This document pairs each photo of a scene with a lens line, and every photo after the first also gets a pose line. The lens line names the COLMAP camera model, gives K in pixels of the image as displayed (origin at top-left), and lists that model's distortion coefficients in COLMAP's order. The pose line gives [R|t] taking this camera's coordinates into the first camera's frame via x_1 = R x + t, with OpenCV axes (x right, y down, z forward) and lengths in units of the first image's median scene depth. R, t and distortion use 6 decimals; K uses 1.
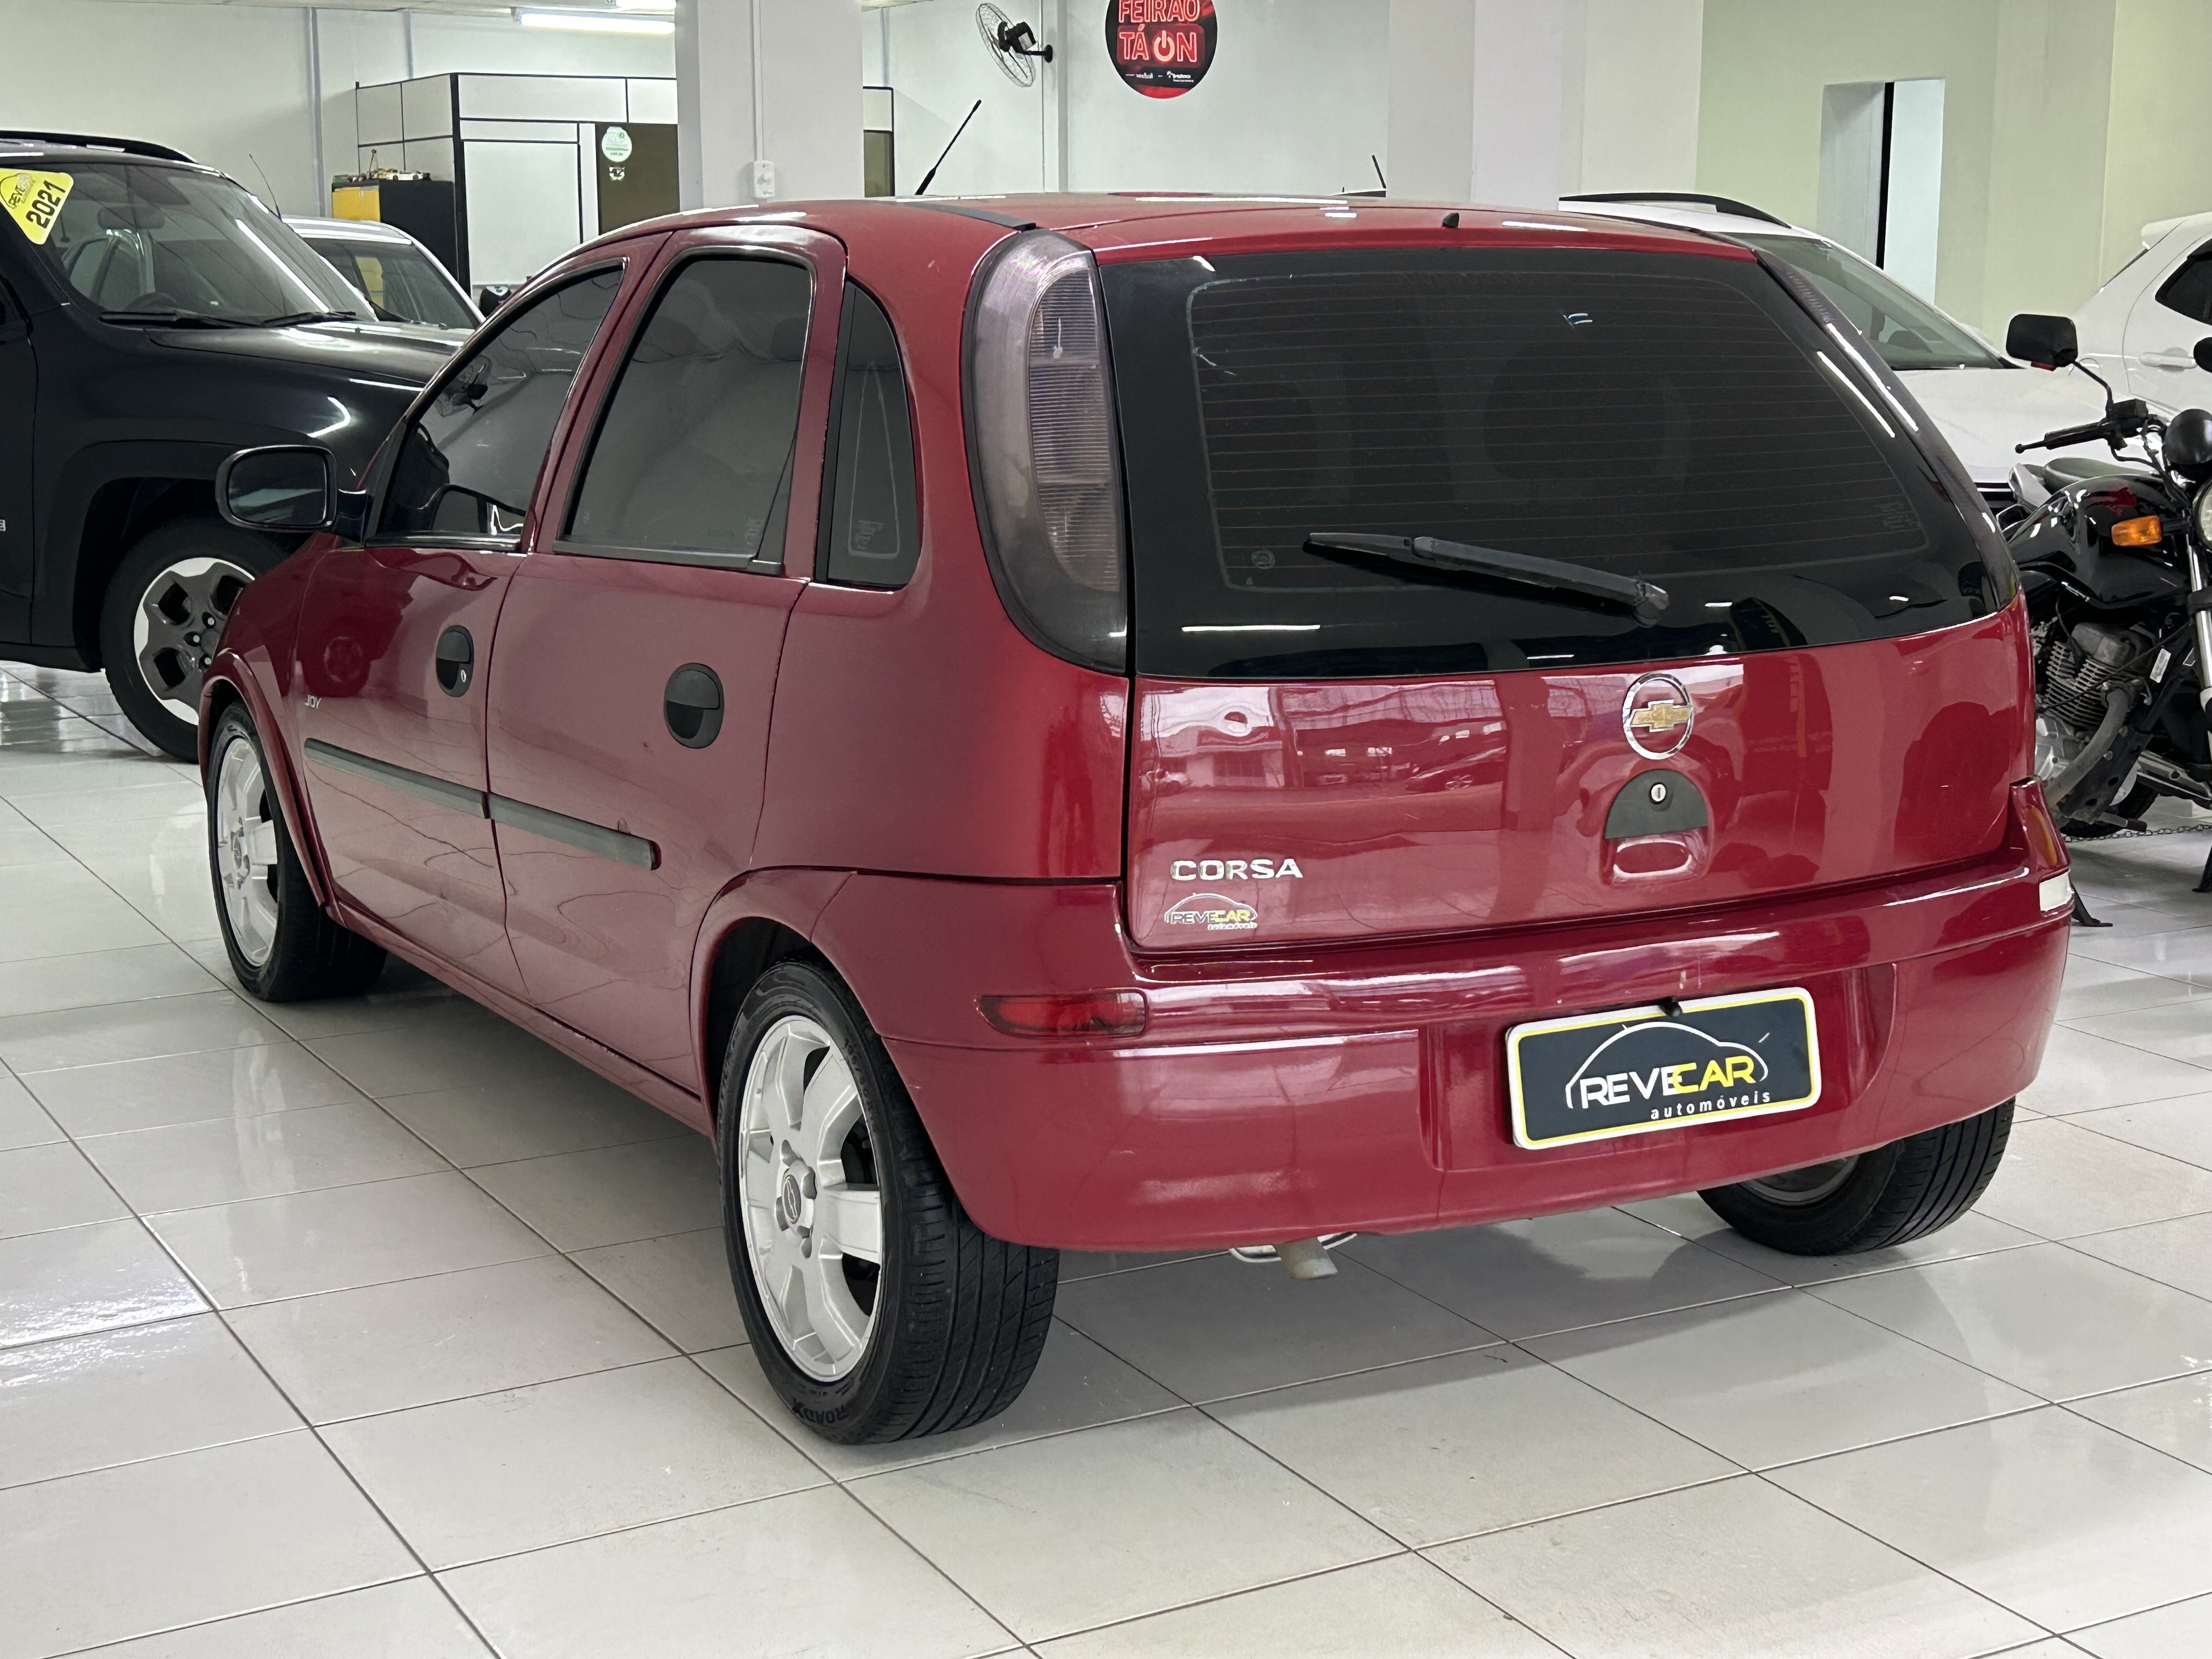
lens RADIAL K [[3152.8, 0, 1134.0], [0, 3152.8, 785.5], [0, 0, 1]] dist [0.277554, -0.986069]
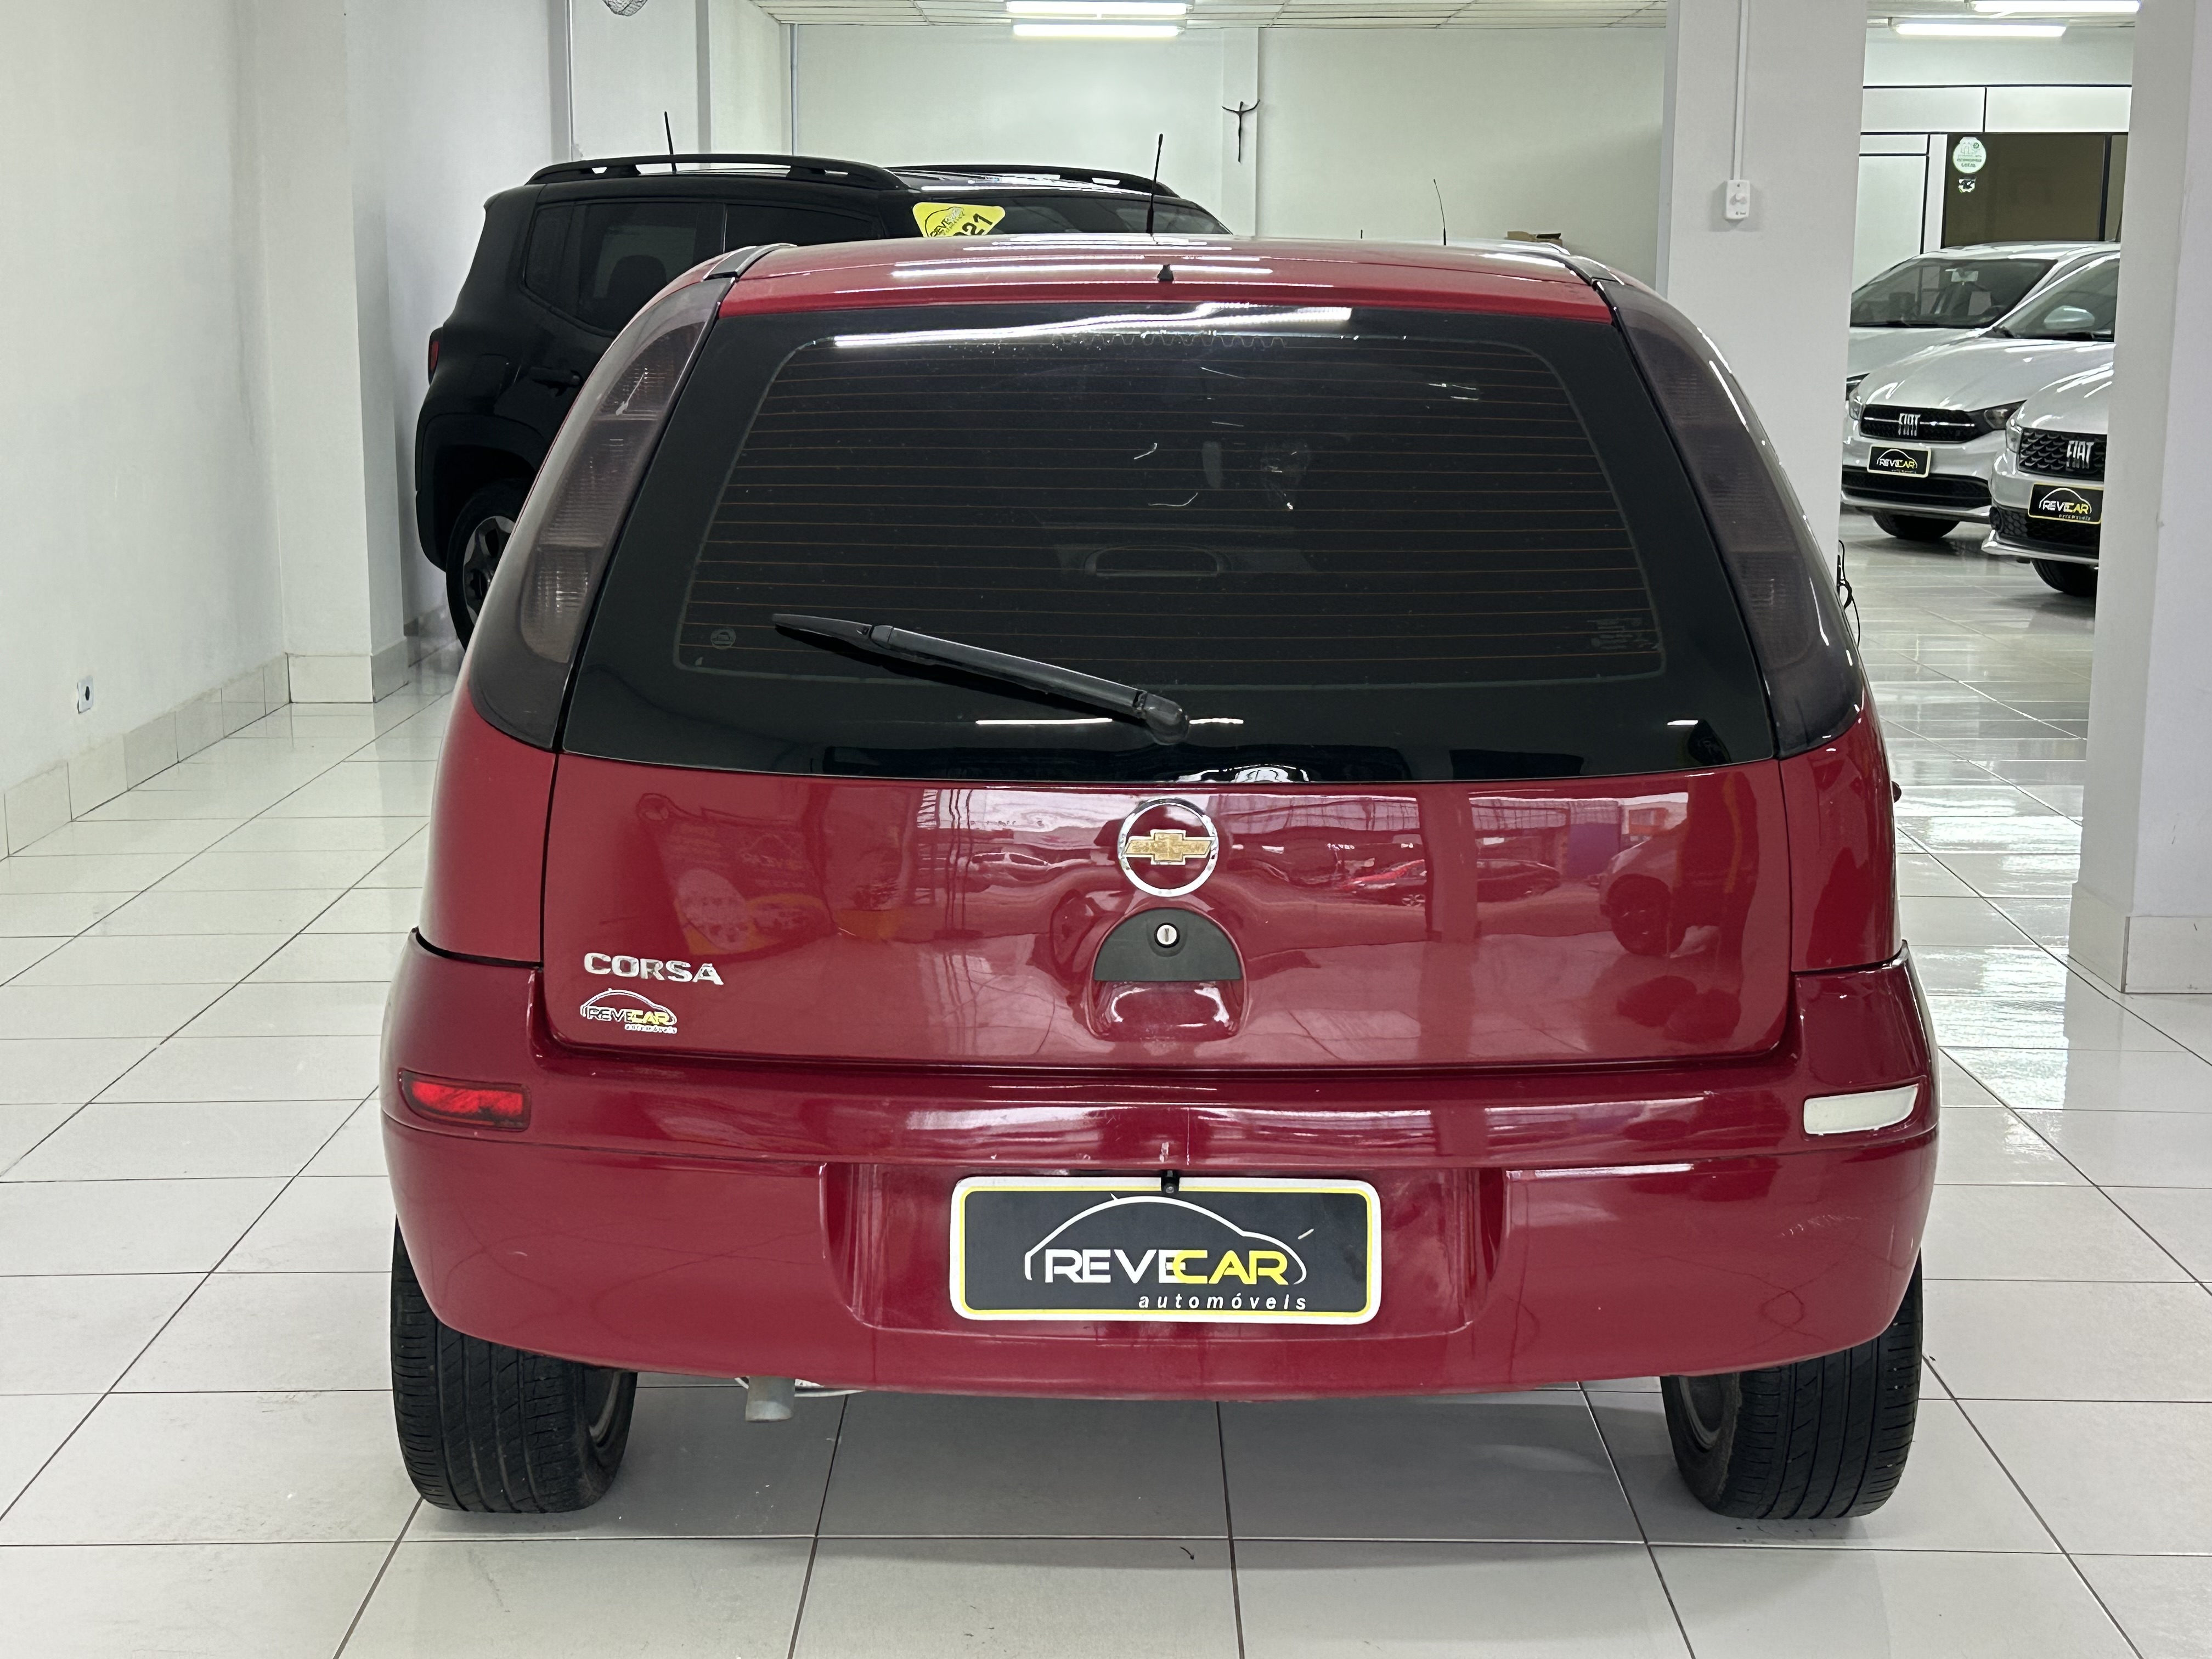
lens RADIAL K [[3152.8, 0, 1134.0], [0, 3152.8, 785.5], [0, 0, 1]] dist [0.277554, -0.986069]
pose [[0.870859, 0.085252, -0.484084, 0.567511], [-0.086513, 0.996054, 0.019780, -0.054366], [0.483860, 0.024654, 0.874798, 0.233097]]
